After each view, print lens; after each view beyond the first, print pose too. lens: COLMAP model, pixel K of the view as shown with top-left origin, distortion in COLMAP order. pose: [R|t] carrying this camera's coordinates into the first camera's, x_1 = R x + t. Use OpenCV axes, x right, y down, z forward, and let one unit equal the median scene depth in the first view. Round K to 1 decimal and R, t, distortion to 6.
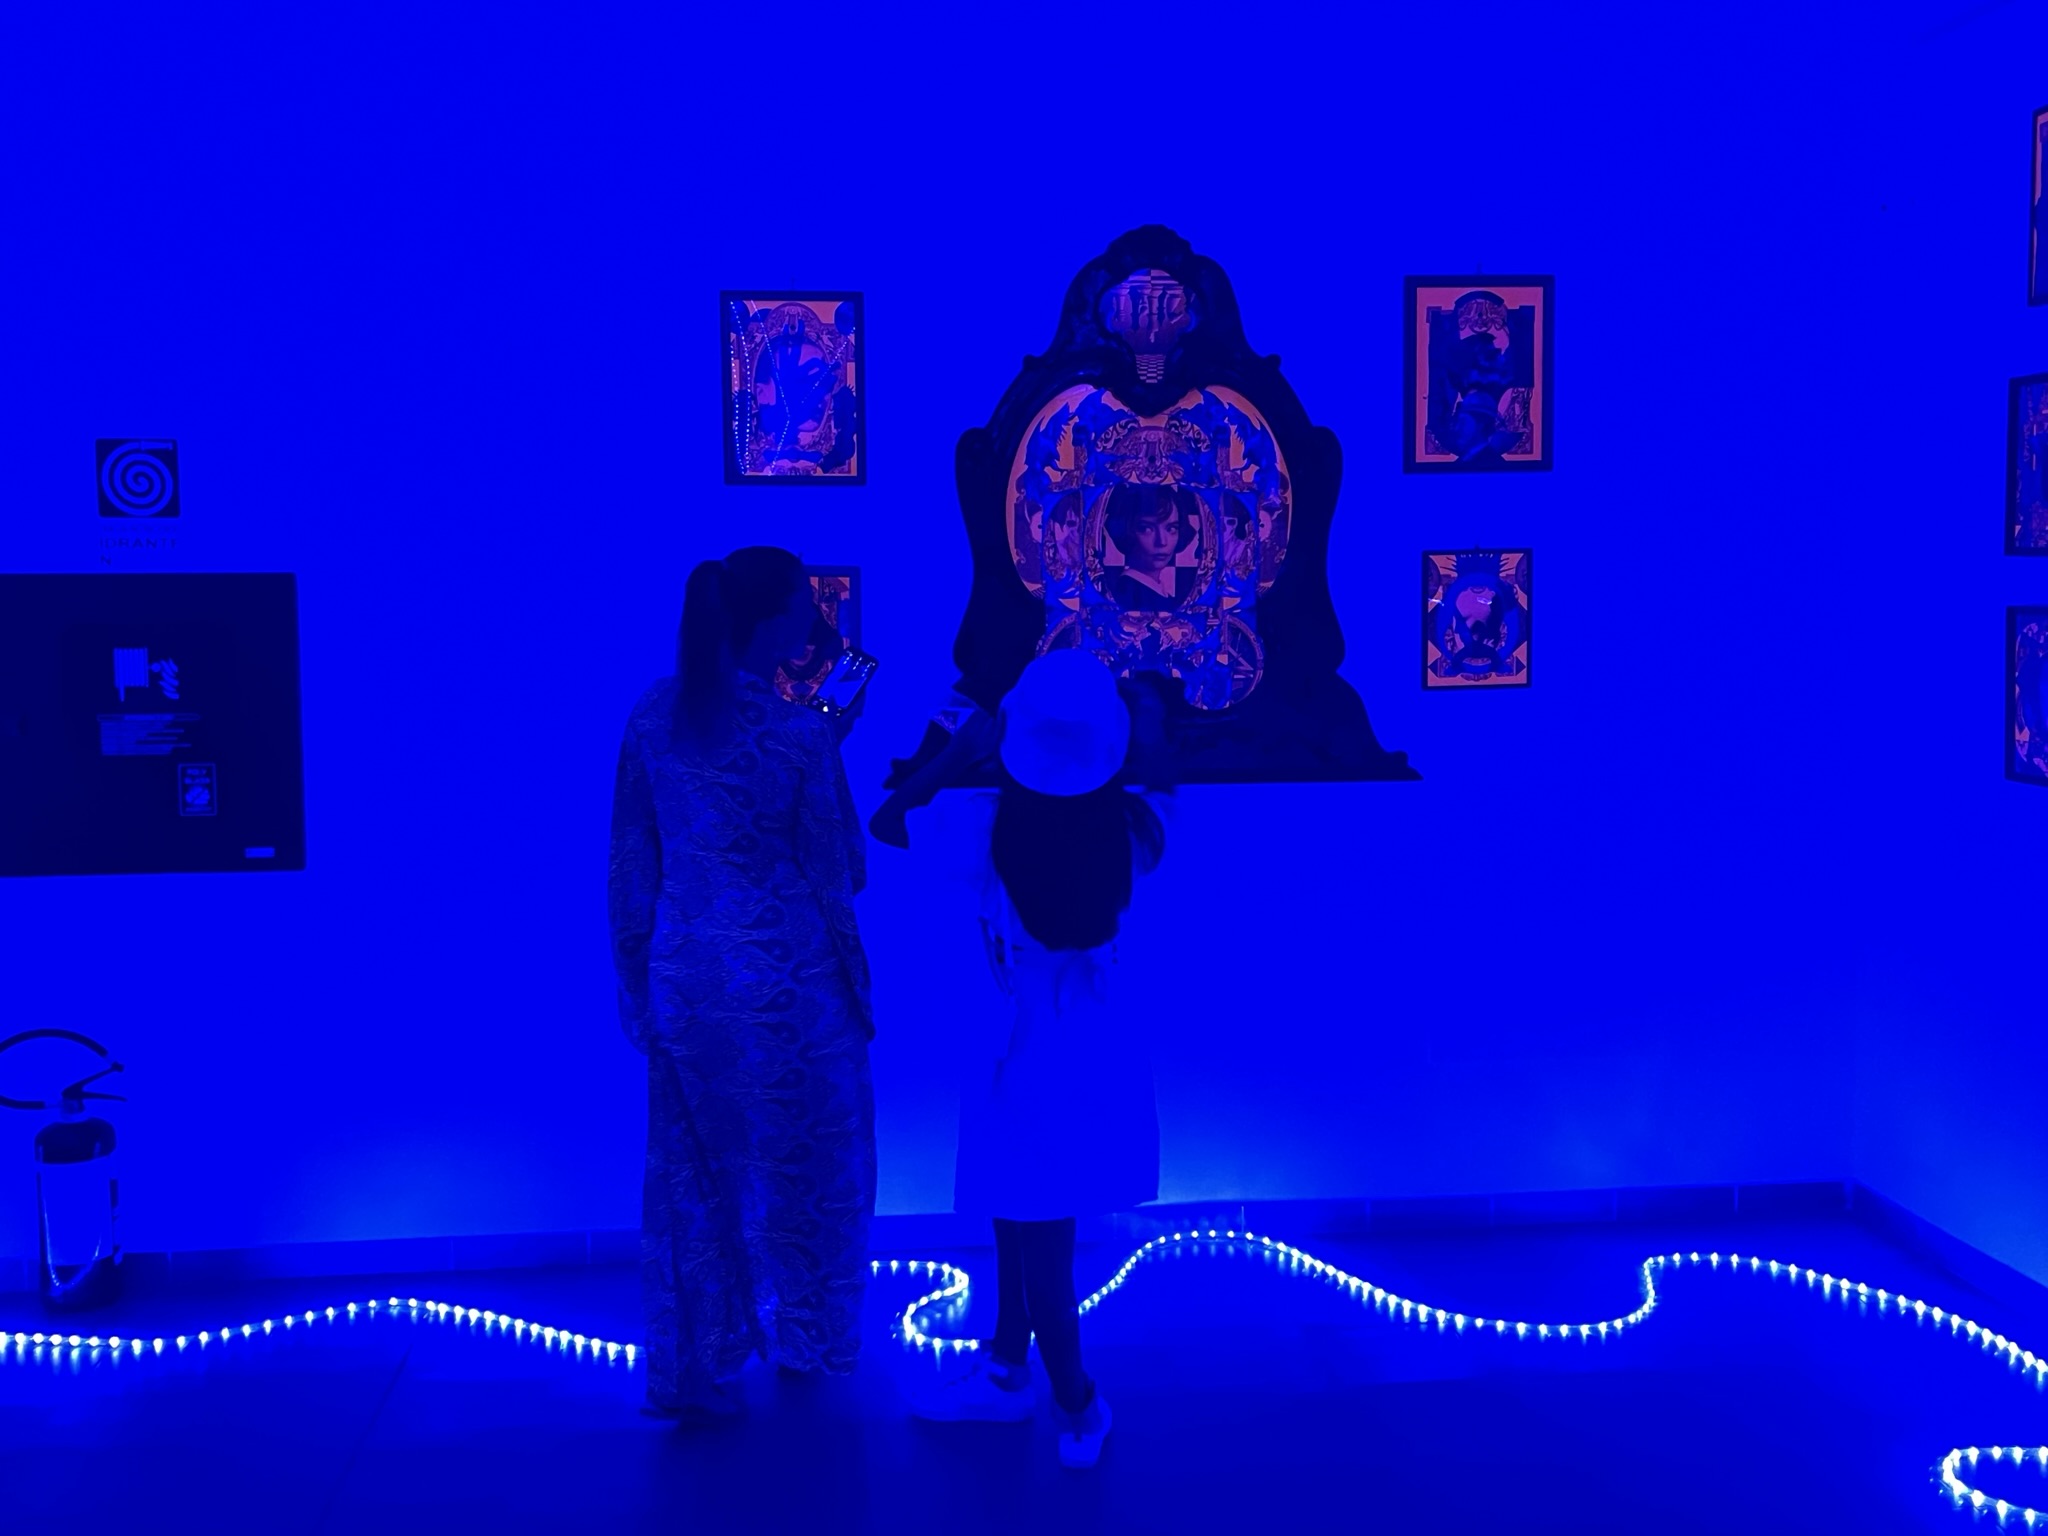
lens RADIAL K [[2177.4, 0, 1024.1], [0, 2177.4, 759.3], [0, 0, 1]] dist [0.118612, 0.007858]
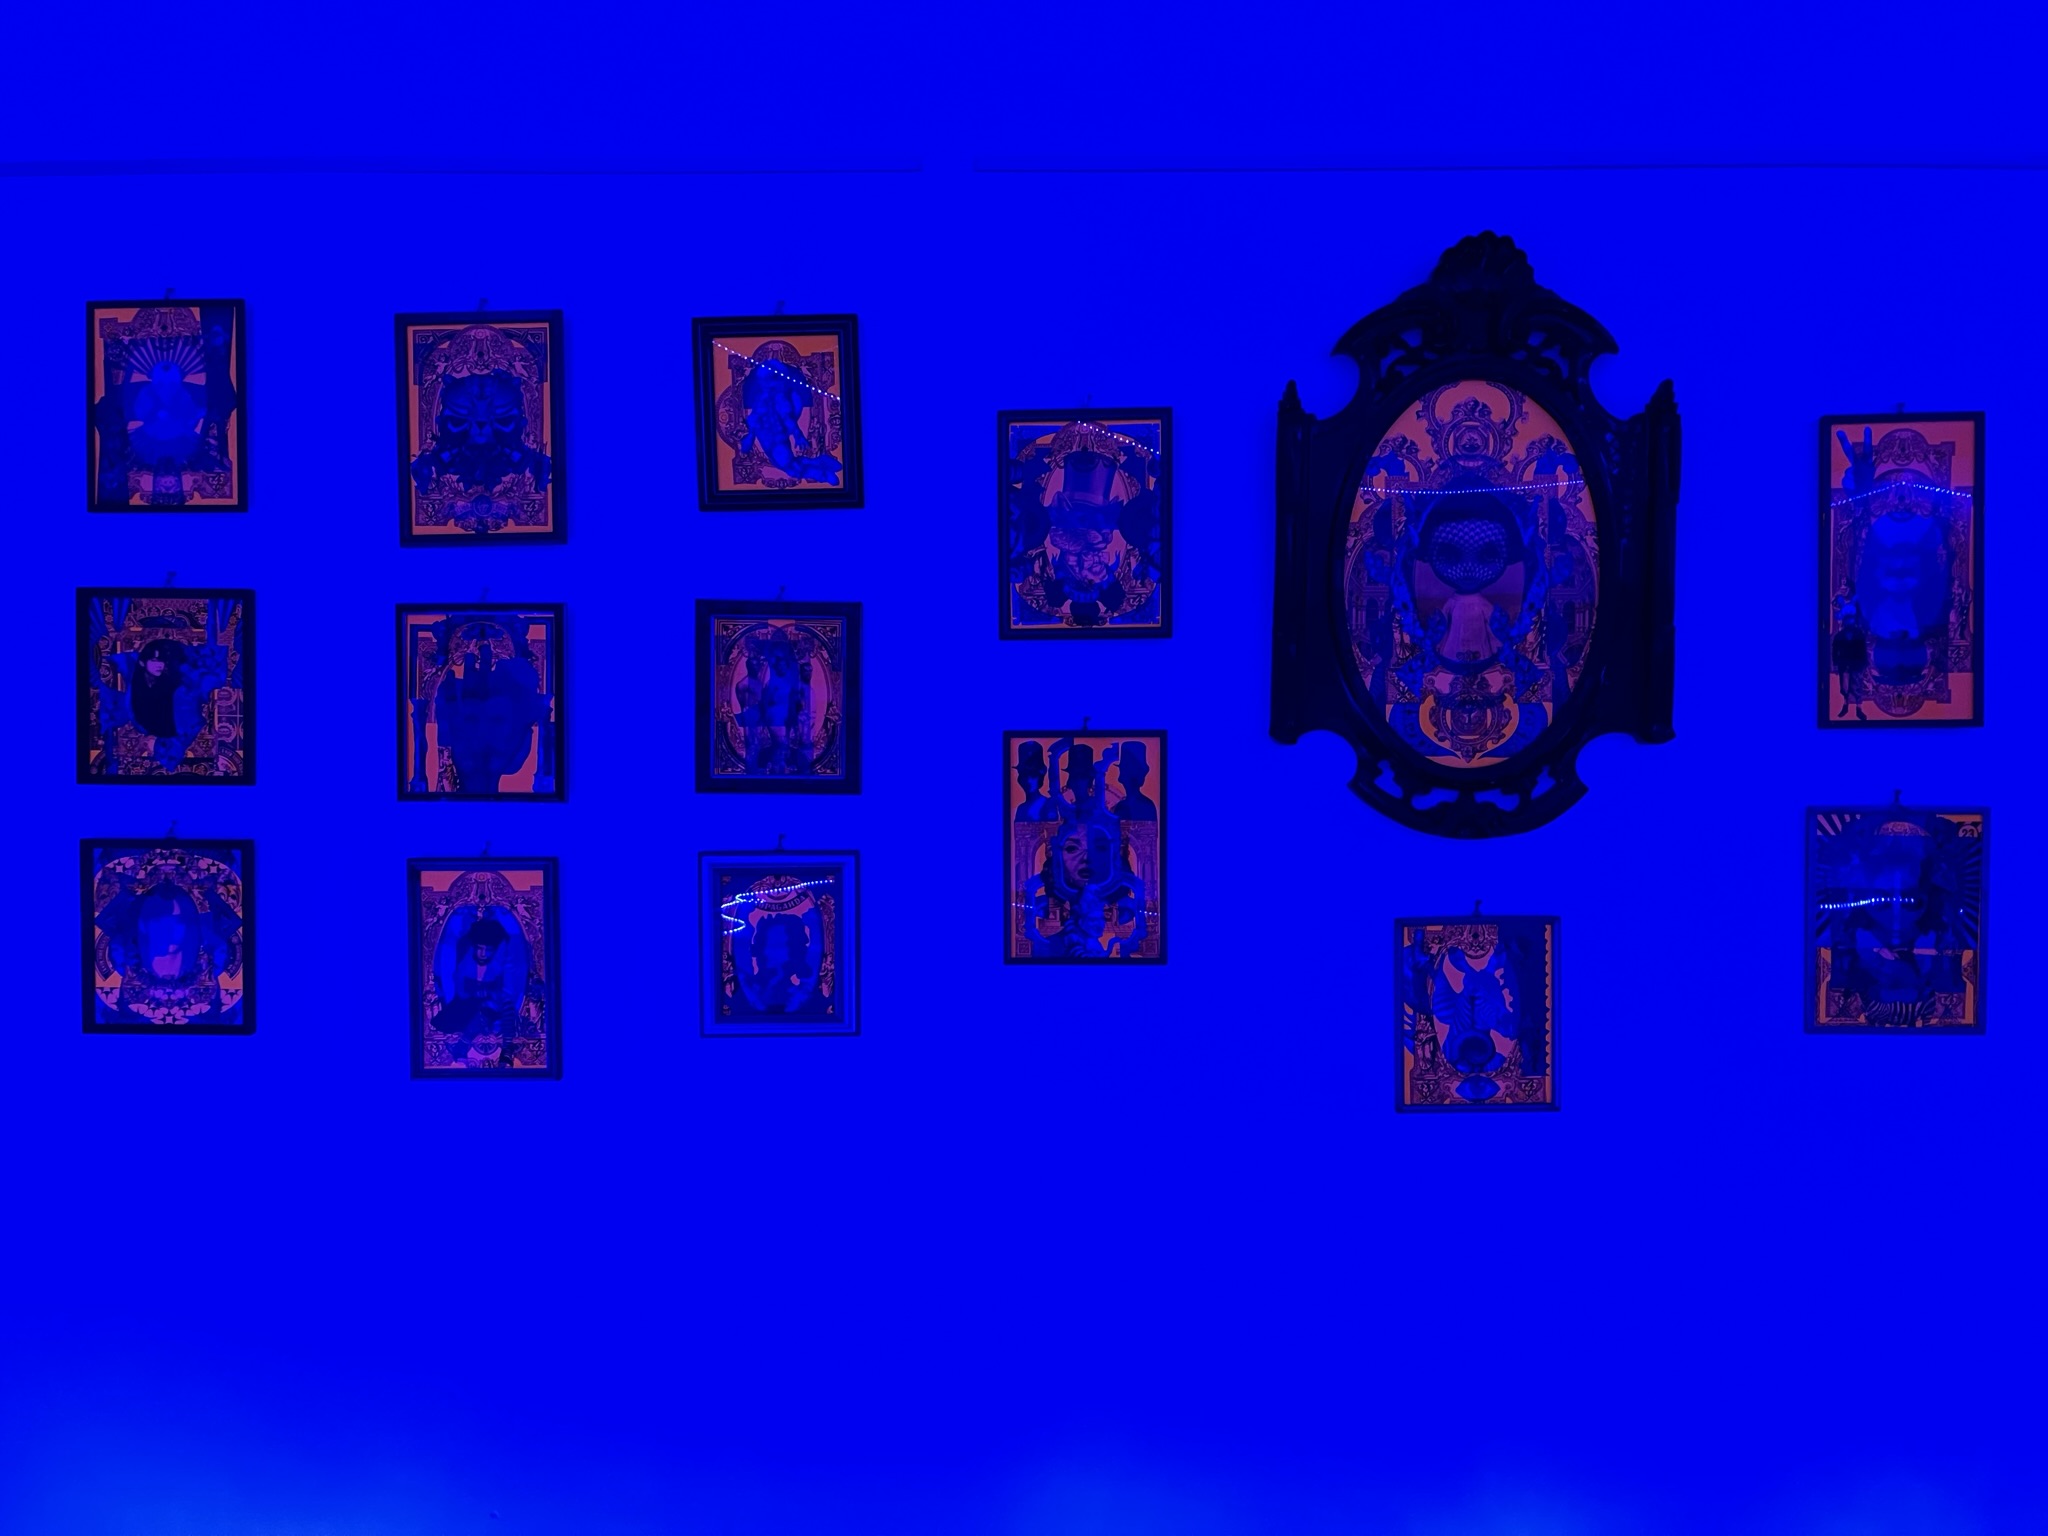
lens RADIAL K [[1567.7, 0, 1047.2], [0, 1567.7, 767.3], [0, 0, 1]] dist [0.063485, -0.078055]
pose [[0.132795, -0.002015, 0.991141, -0.139557], [0.088964, 0.995986, -0.009894, -0.057432], [-0.987143, 0.089490, 0.132441, 0.537543]]
